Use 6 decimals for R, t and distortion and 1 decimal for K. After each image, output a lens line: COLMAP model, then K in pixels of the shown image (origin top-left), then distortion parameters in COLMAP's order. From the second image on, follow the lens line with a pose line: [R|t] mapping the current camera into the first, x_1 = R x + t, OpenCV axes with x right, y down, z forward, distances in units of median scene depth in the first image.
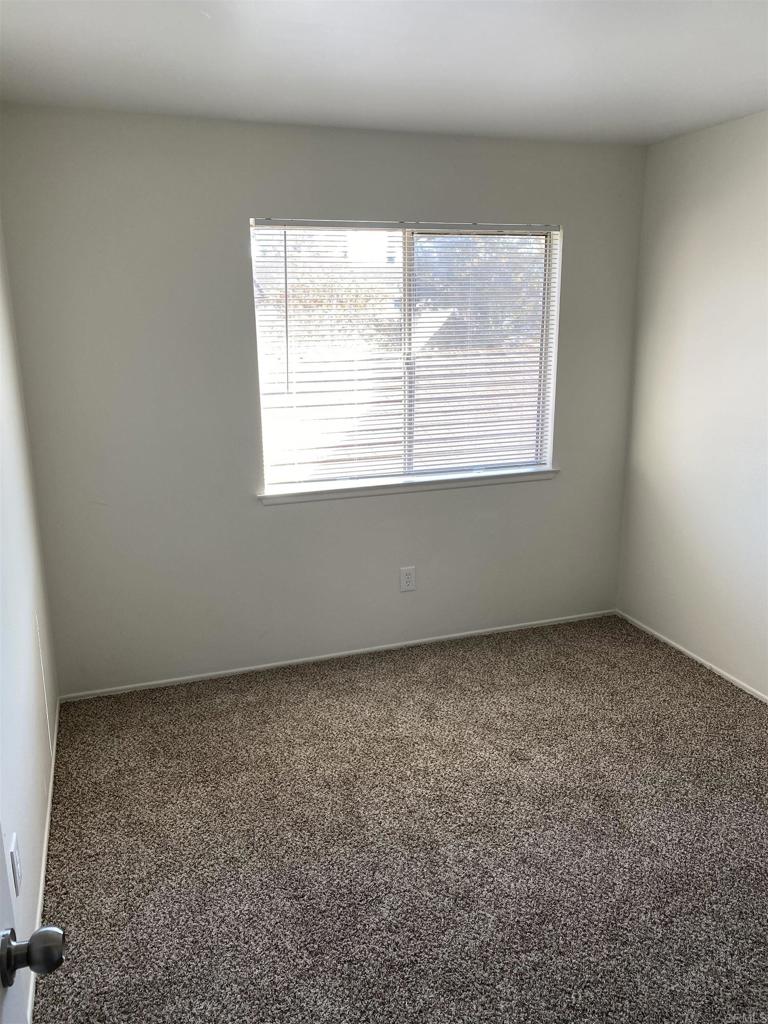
lens RADIAL K [[791.0, 0, 384.0], [0, 791.0, 512.0], [0, 0, 1]] dist [0.043178, -0.000462]
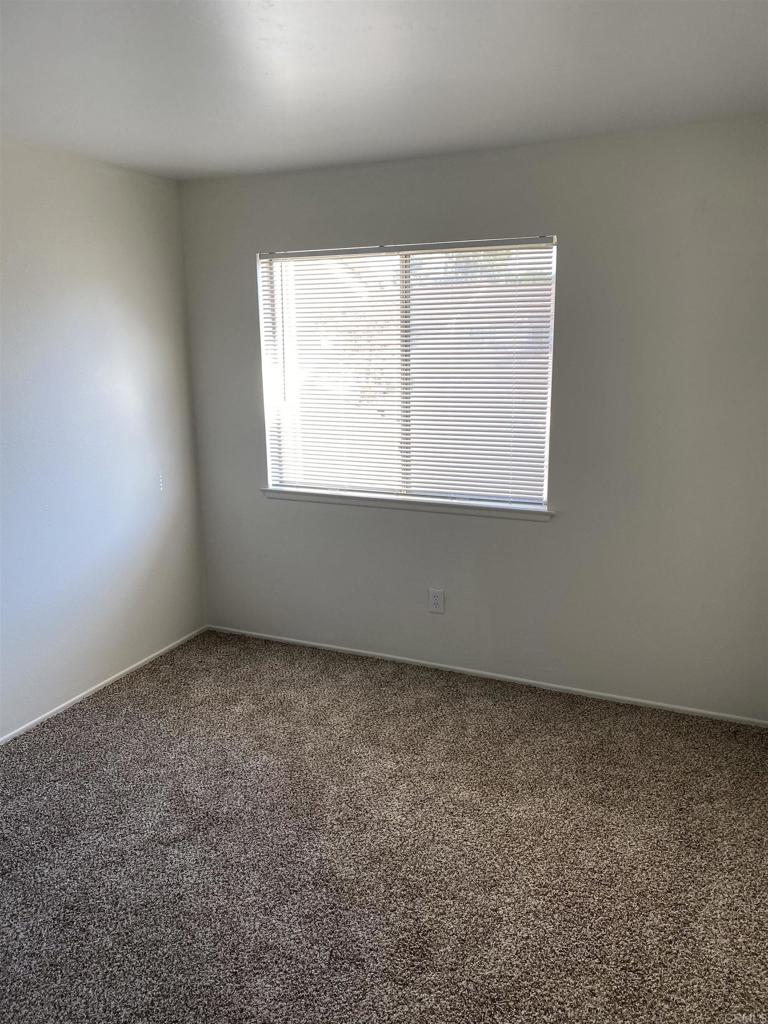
lens RADIAL K [[791.0, 0, 384.0], [0, 791.0, 512.0], [0, 0, 1]] dist [0.043178, -0.000462]
pose [[0.717156, 0.160426, -0.678197, 0.725019], [-0.170660, 0.983942, 0.052285, -0.073054], [0.675694, 0.078245, 0.733018, 0.252832]]
